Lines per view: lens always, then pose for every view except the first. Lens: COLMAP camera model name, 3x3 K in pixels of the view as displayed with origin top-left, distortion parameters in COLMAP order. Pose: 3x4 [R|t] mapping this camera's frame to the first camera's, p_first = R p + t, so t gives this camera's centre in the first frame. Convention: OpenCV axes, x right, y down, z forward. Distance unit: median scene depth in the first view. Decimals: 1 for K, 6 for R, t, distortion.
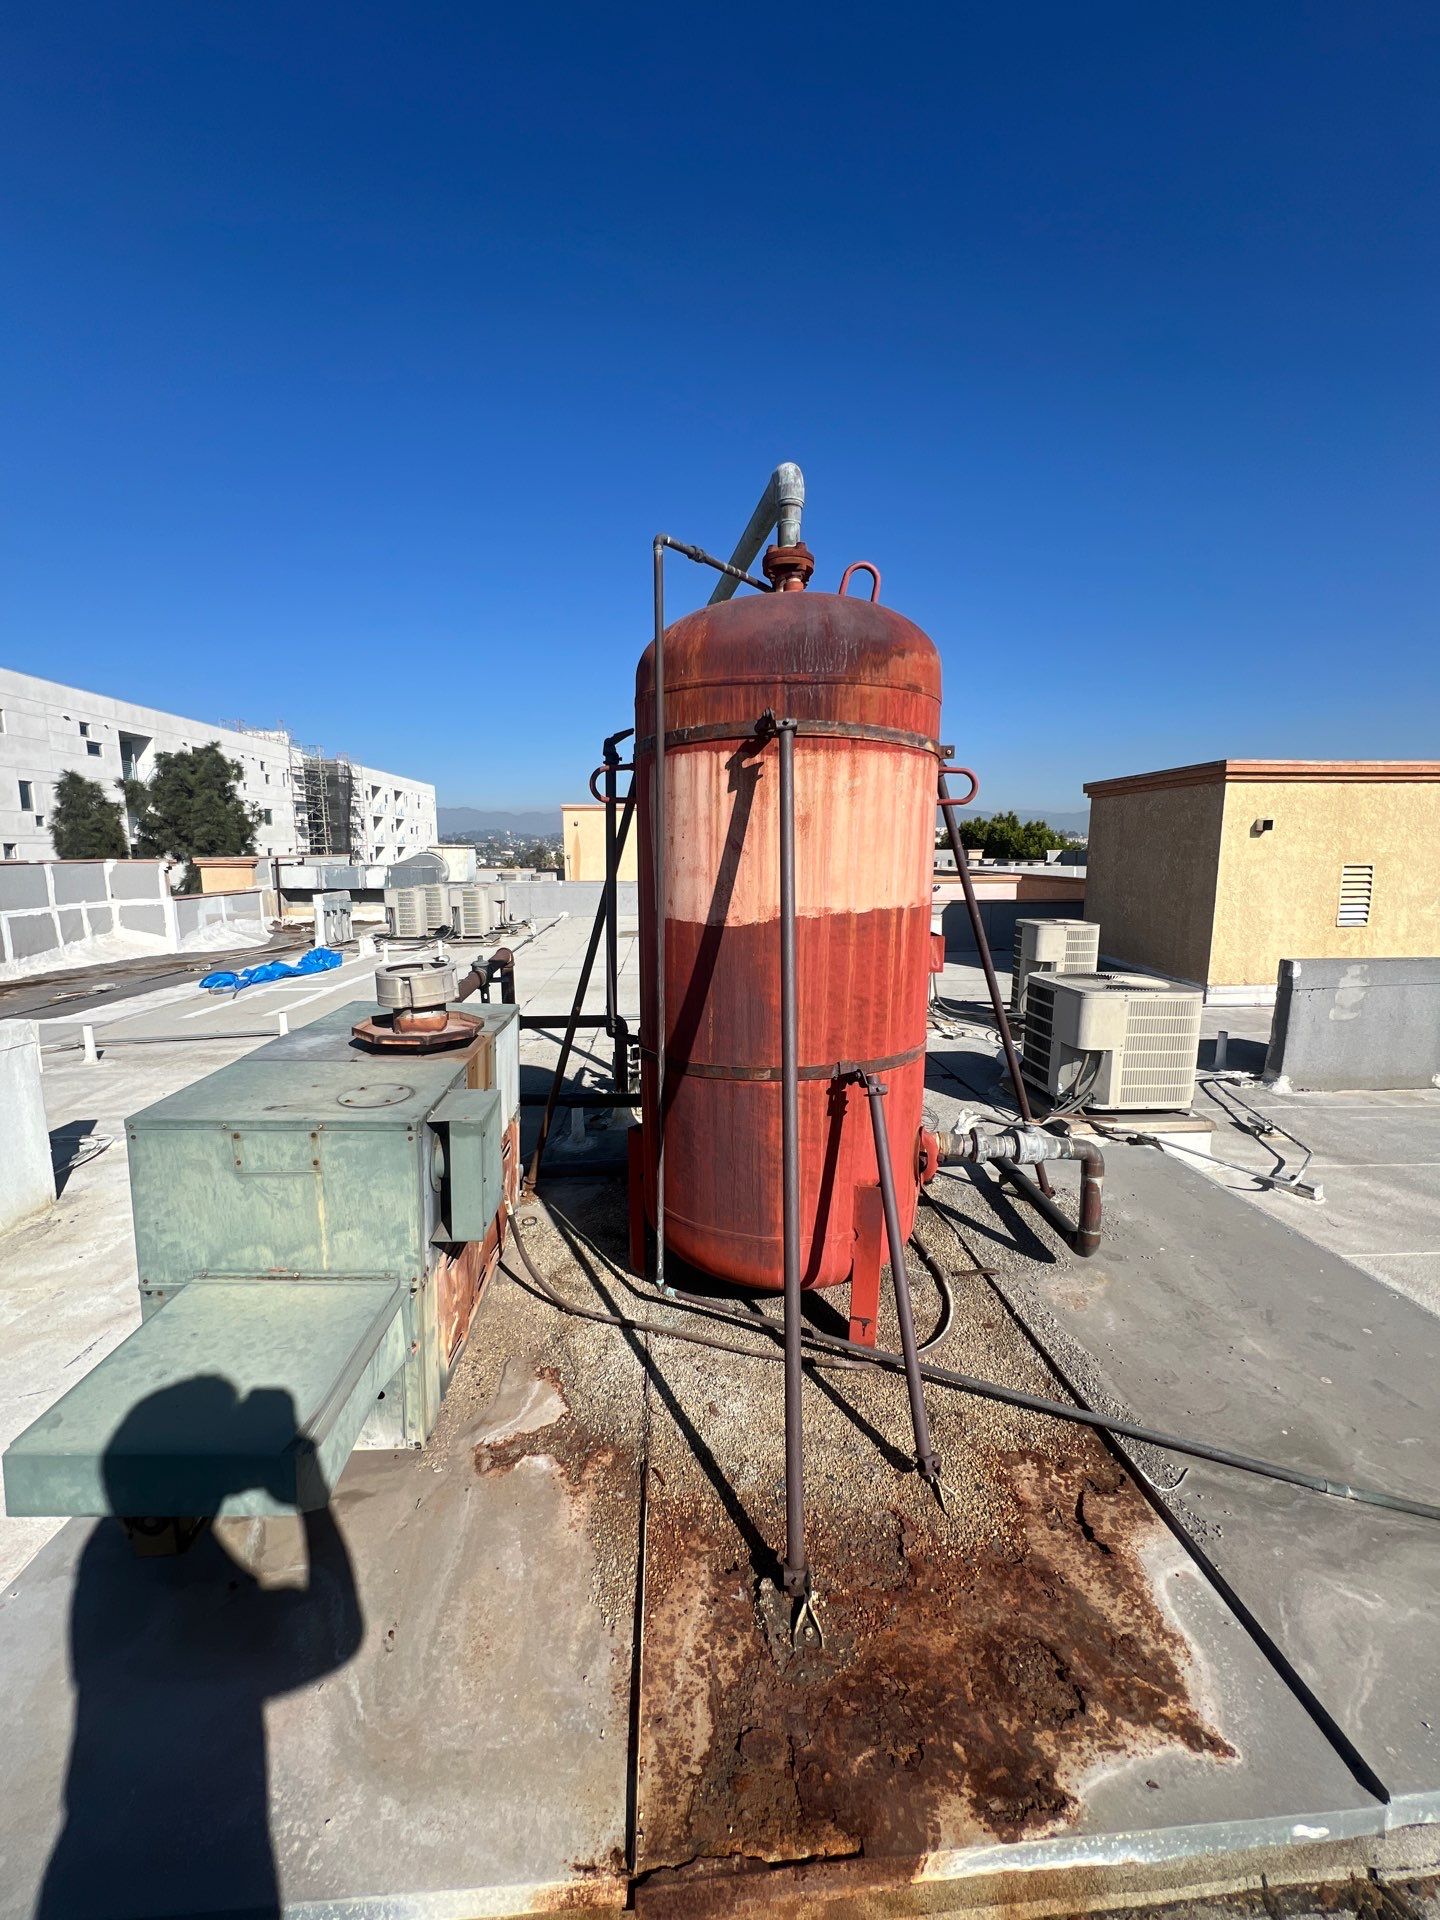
lens RADIAL K [[768.1, 0, 715.8], [0, 768.1, 959.5], [0, 0, 1]] dist [-0.002464, 0.000308]
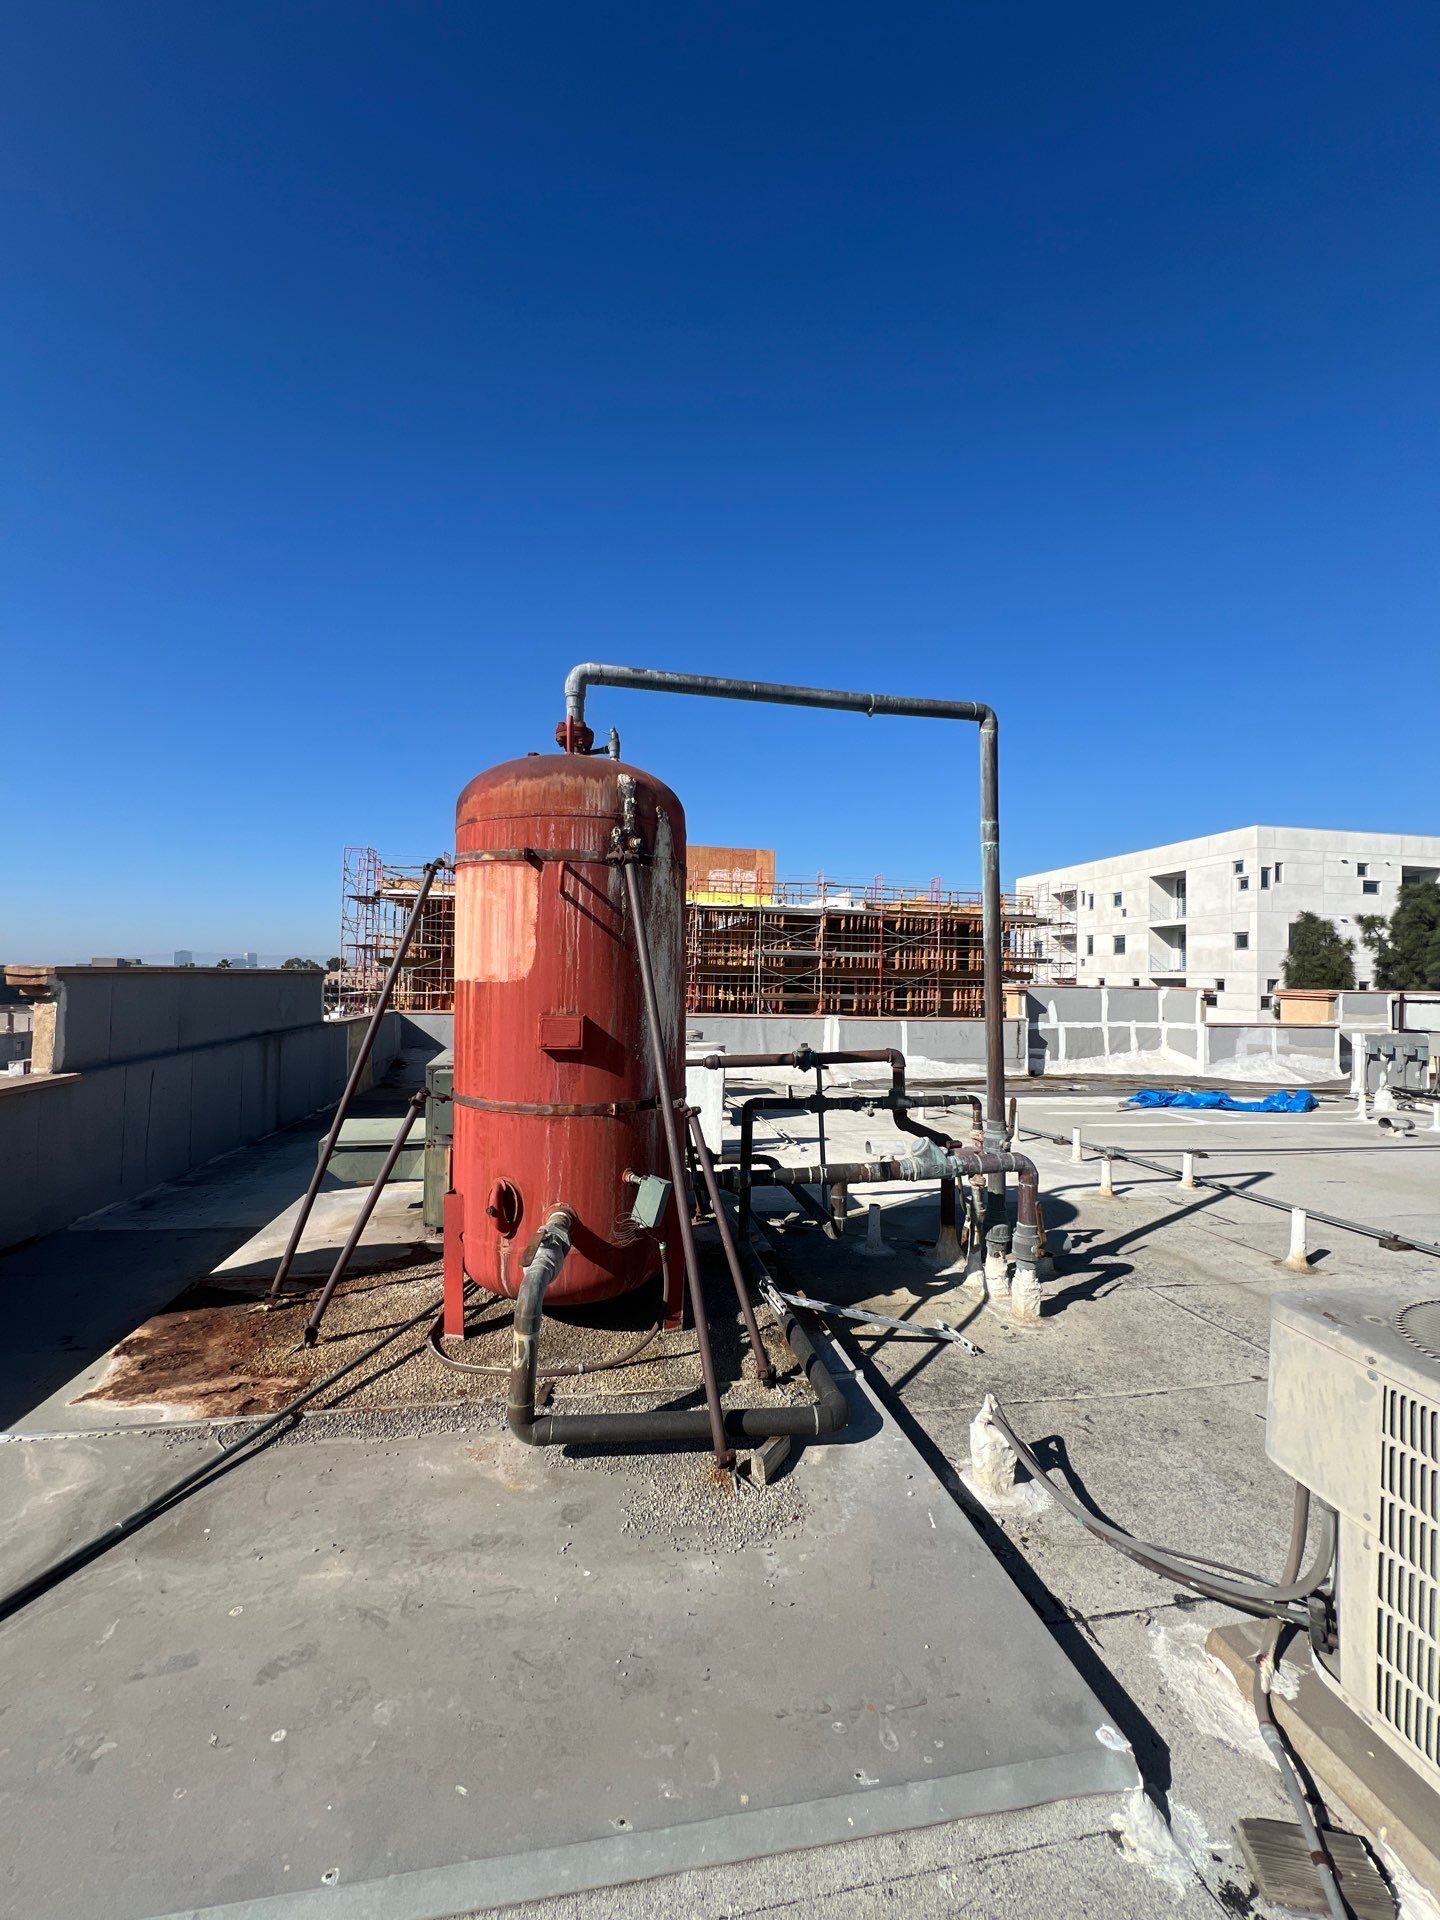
lens RADIAL K [[768.1, 0, 718.4], [0, 768.1, 953.9], [0, 0, 1]] dist [-0.002464, 0.000308]
pose [[0.108549, -0.026742, -0.993731, 0.420420], [-0.160822, 0.985998, -0.044101, -0.032191], [0.980996, 0.164601, 0.102729, 0.335068]]
